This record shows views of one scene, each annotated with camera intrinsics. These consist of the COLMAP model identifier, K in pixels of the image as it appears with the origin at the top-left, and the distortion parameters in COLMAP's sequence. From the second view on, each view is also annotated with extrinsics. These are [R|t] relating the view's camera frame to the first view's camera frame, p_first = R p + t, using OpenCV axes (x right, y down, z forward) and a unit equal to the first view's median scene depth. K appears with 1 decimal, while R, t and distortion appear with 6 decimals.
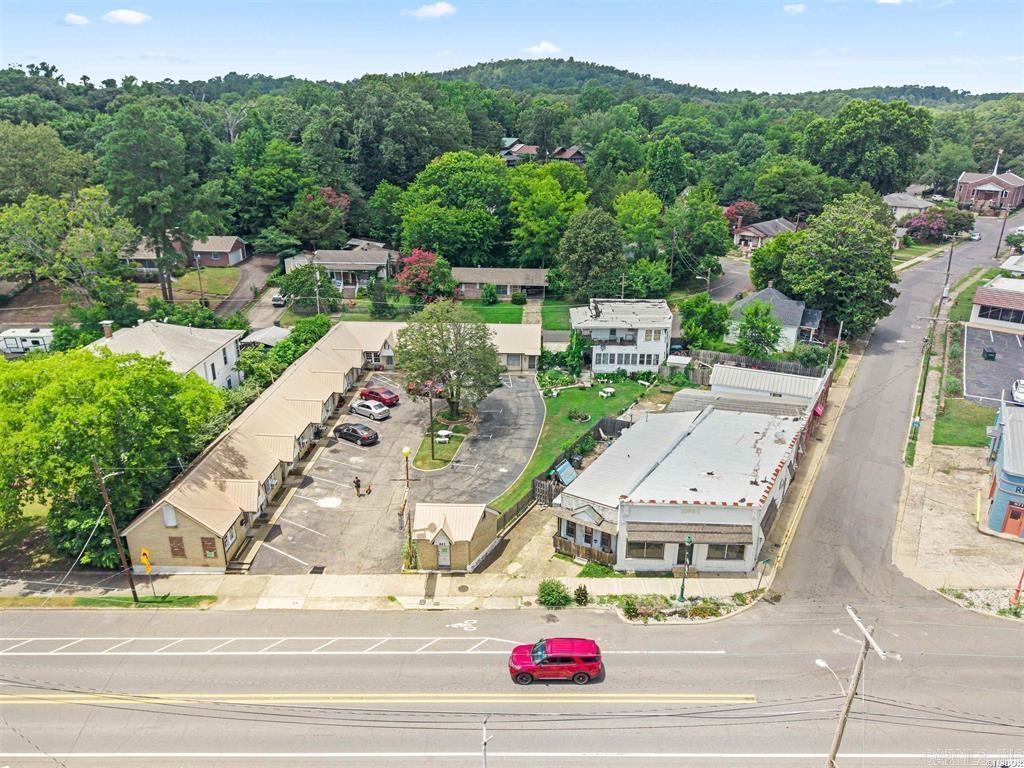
lens RADIAL K [[703.5, 0, 531.1], [0, 703.5, 402.6], [0, 0, 1]] dist [0.038353, -0.042605]
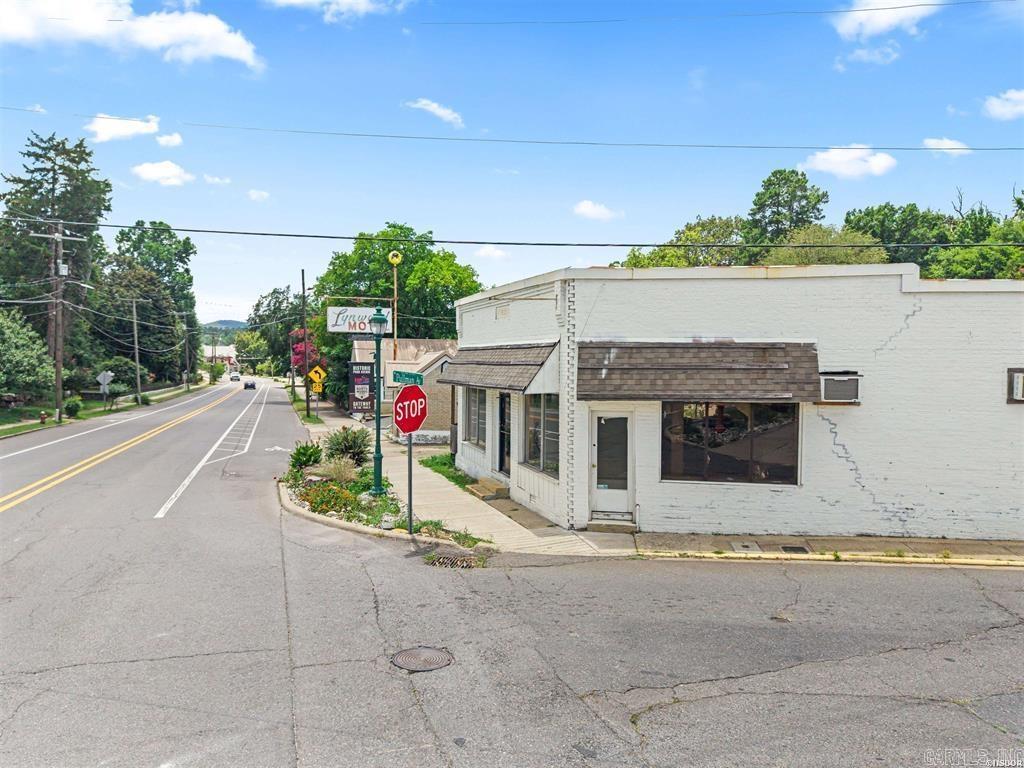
lens RADIAL K [[703.5, 0, 505.8], [0, 703.5, 394.4], [0, 0, 1]] dist [0.038353, -0.042605]
pose [[0.312536, 0.032201, -0.949360, 0.577231], [-0.358280, 0.929606, -0.086417, 0.221357], [0.879748, 0.367145, 0.302073, 0.870473]]
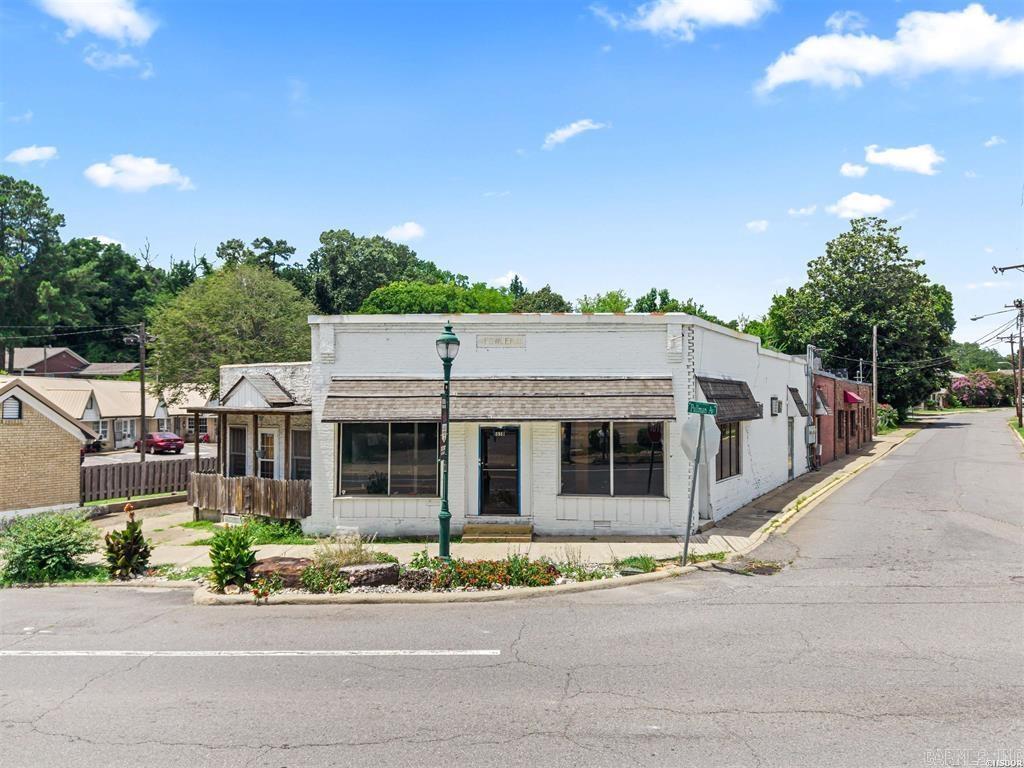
lens RADIAL K [[703.5, 0, 523.2], [0, 703.5, 376.7], [0, 0, 1]] dist [0.038353, -0.042605]
pose [[0.997694, -0.019902, -0.064889, 0.252947], [-0.008339, 0.912857, -0.408193, 0.309714], [0.067359, 0.407793, 0.910586, 0.651261]]
